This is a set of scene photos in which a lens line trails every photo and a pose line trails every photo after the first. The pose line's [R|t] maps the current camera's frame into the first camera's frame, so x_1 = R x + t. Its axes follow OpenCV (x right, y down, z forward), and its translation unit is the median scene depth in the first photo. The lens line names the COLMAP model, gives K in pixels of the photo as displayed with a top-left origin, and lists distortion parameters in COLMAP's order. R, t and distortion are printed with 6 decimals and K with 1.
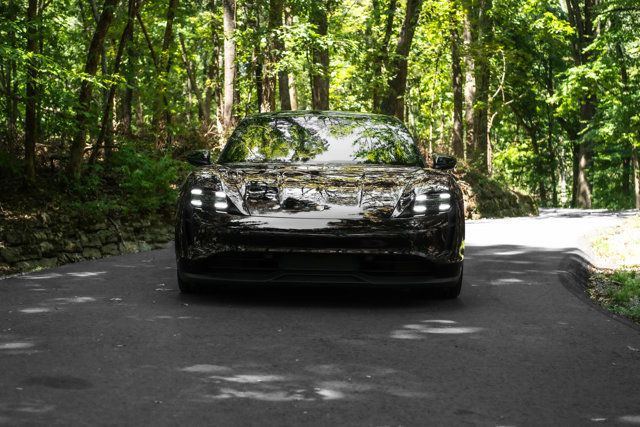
lens RADIAL K [[1119.1, 0, 320.0], [0, 1119.1, 213.5], [0, 0, 1]] dist [0.022218, -0.026955]
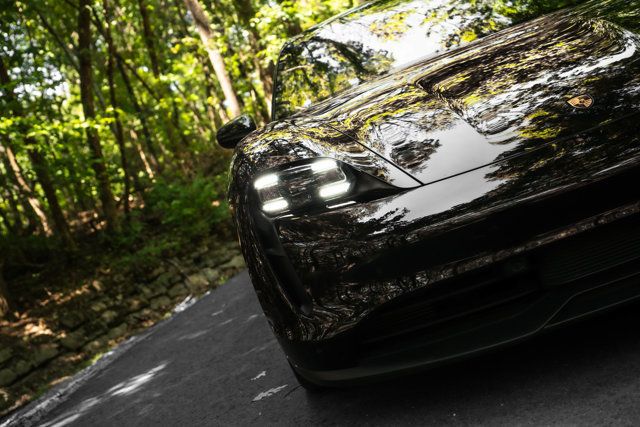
lens RADIAL K [[888.1, 0, 320.0], [0, 888.1, 213.5], [0, 0, 1]] dist [0.007588, 0.011842]
pose [[0.930478, -0.365477, -0.025247, -0.036630], [0.366089, 0.930199, 0.026627, -0.004037], [0.013753, -0.034018, 0.999327, 0.278008]]
